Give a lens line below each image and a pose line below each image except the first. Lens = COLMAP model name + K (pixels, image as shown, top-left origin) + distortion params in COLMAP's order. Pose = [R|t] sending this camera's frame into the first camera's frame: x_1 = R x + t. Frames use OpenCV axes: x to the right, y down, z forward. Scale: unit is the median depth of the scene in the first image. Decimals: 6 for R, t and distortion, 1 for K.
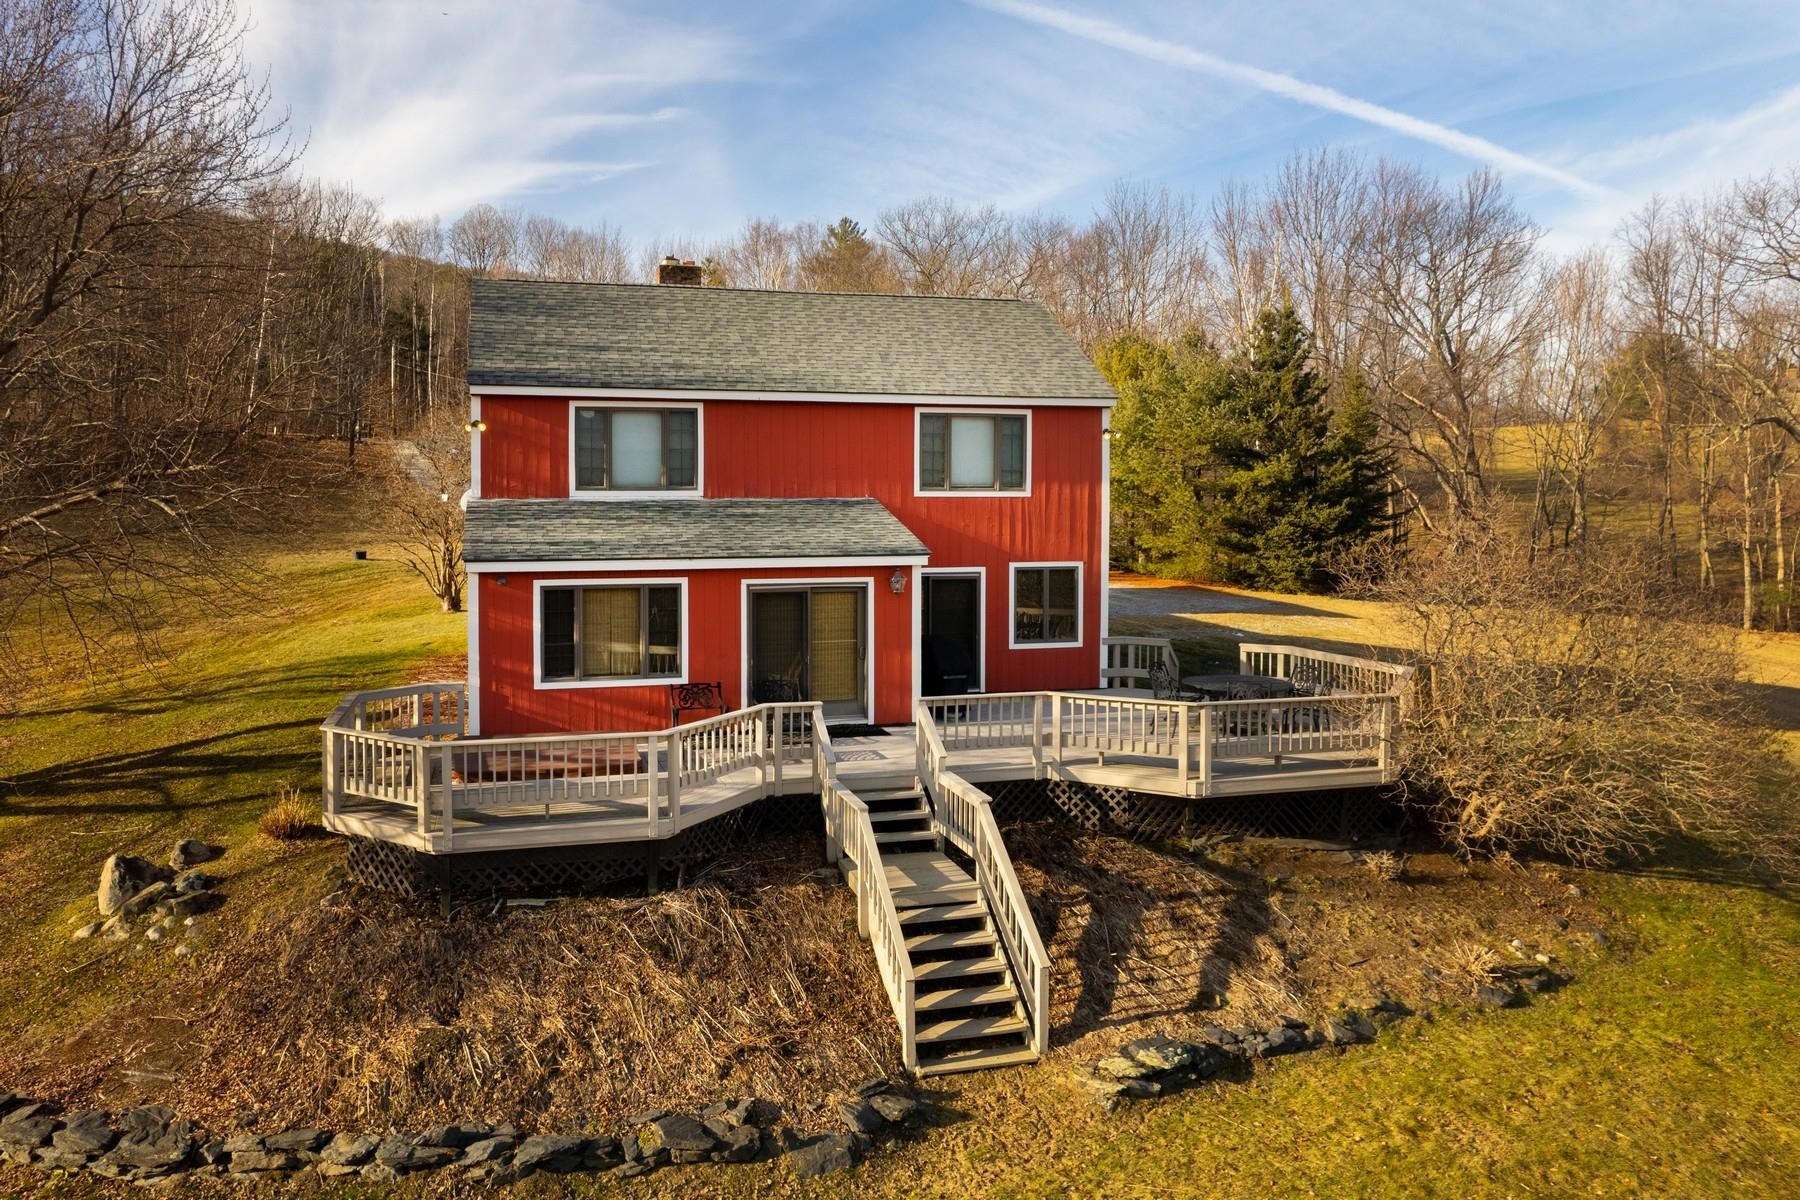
lens RADIAL K [[1171.1, 0, 900.0], [0, 1171.1, 600.0], [0, 0, 1]] dist [-0.002059, 0.000105]
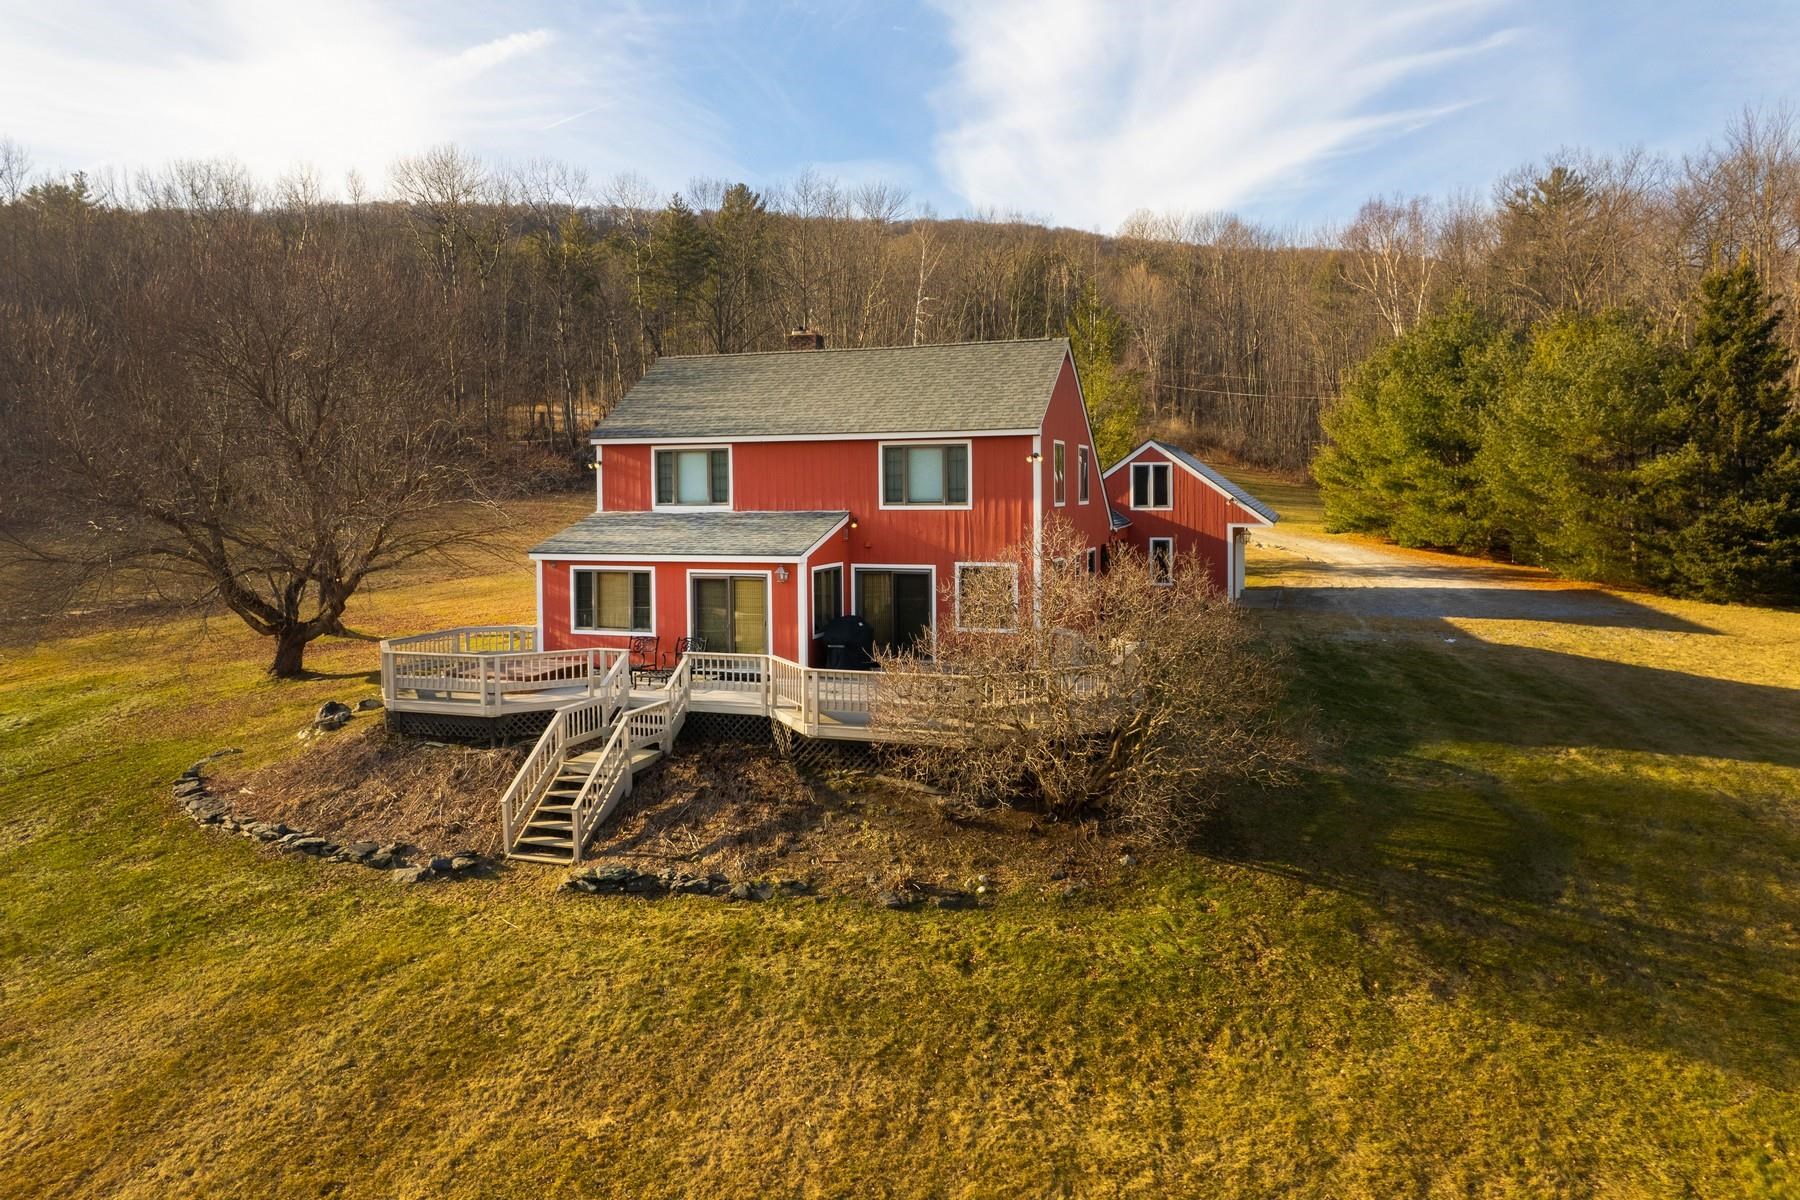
lens RADIAL K [[1129.5, 0, 900.0], [0, 1129.5, 600.0], [0, 0, 1]] dist [-0.005343, -0.001183]
pose [[0.849297, 0.047765, -0.525750, 0.739532], [-0.038099, 0.998847, 0.029203, -0.026704], [0.526539, -0.004771, 0.850137, -0.064588]]
